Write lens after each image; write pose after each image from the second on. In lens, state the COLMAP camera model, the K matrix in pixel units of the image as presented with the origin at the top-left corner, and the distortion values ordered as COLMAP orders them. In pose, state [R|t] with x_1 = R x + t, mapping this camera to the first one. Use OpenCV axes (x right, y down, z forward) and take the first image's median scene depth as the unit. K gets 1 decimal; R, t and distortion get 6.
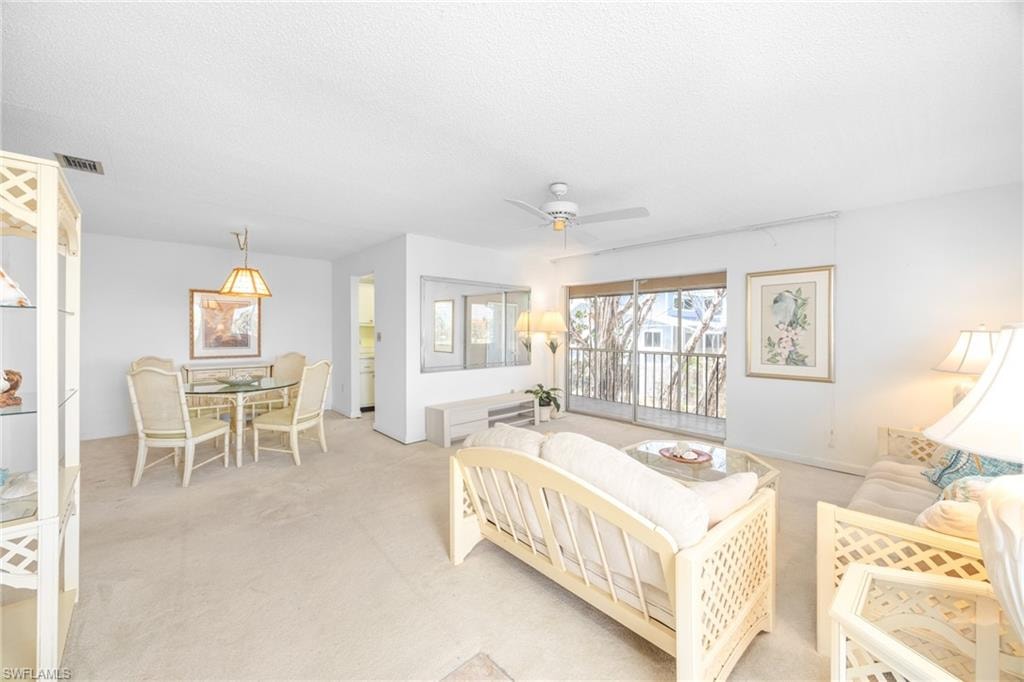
lens RADIAL K [[403.6, 0, 508.6], [0, 403.6, 333.5], [0, 0, 1]] dist [-0.000220, 0.000722]
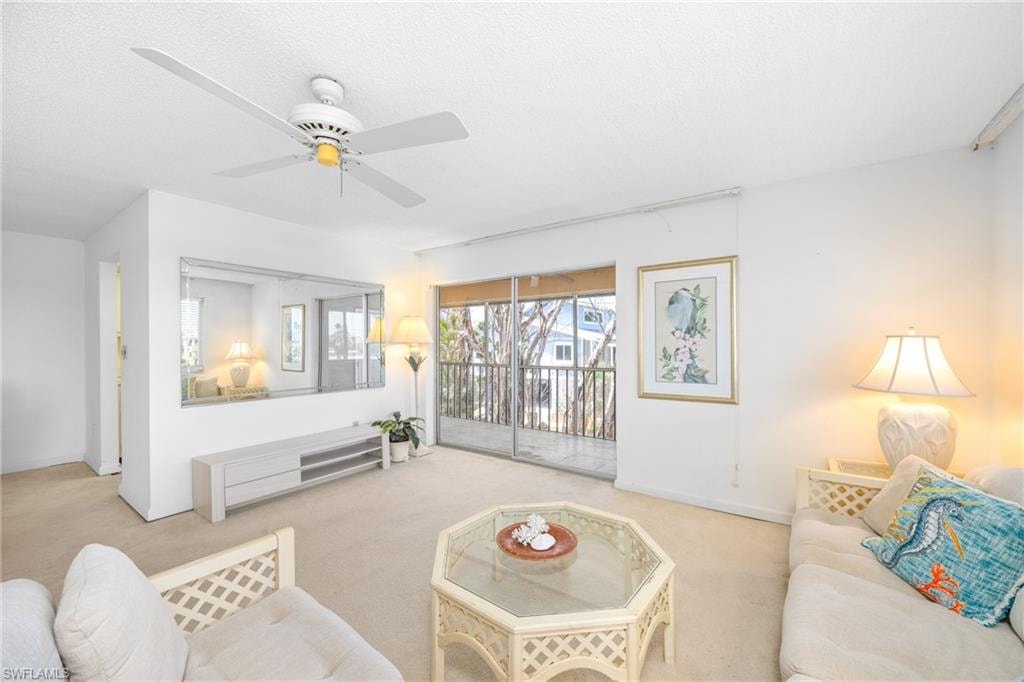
lens RADIAL K [[403.6, 0, 516.3], [0, 403.6, 345.1], [0, 0, 1]] dist [-0.000220, 0.000722]
pose [[0.978510, -0.005780, 0.206118, 0.152725], [0.007249, 0.999953, -0.006371, 0.005456], [-0.206071, 0.007728, 0.978506, 0.219528]]
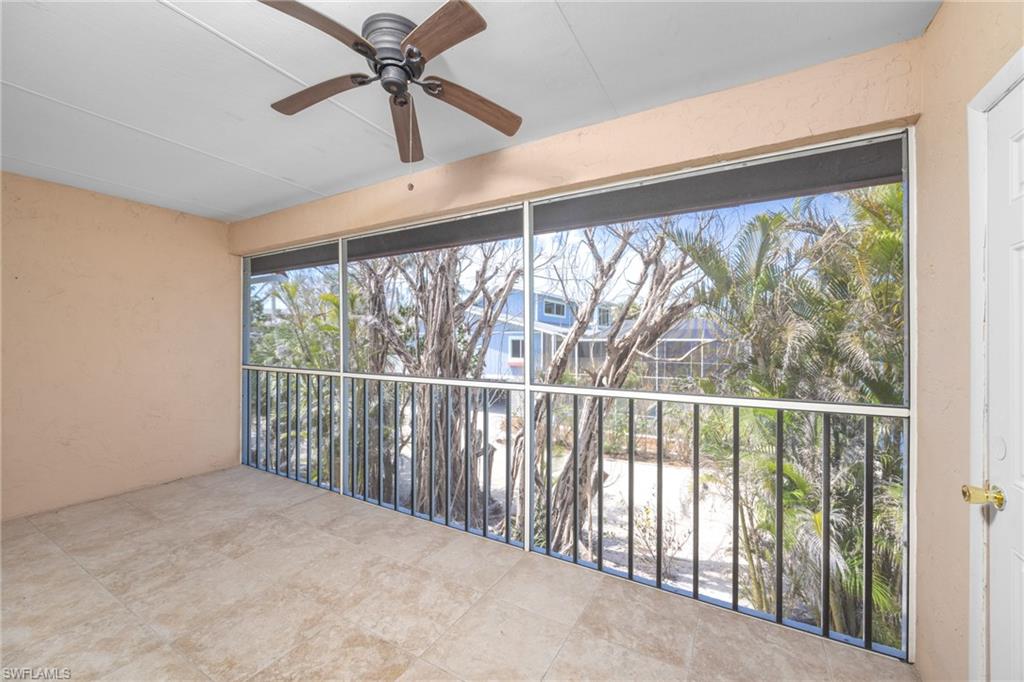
lens RADIAL K [[395.4, 0, 512.9], [0, 395.4, 340.4], [0, 0, 1]] dist [0.000016, 0.000000]
pose [[0.956166, -0.002756, 0.292812, 0.389386], [0.005458, 0.999950, -0.008411, 0.015354], [-0.292774, 0.009640, 0.956133, 0.840632]]
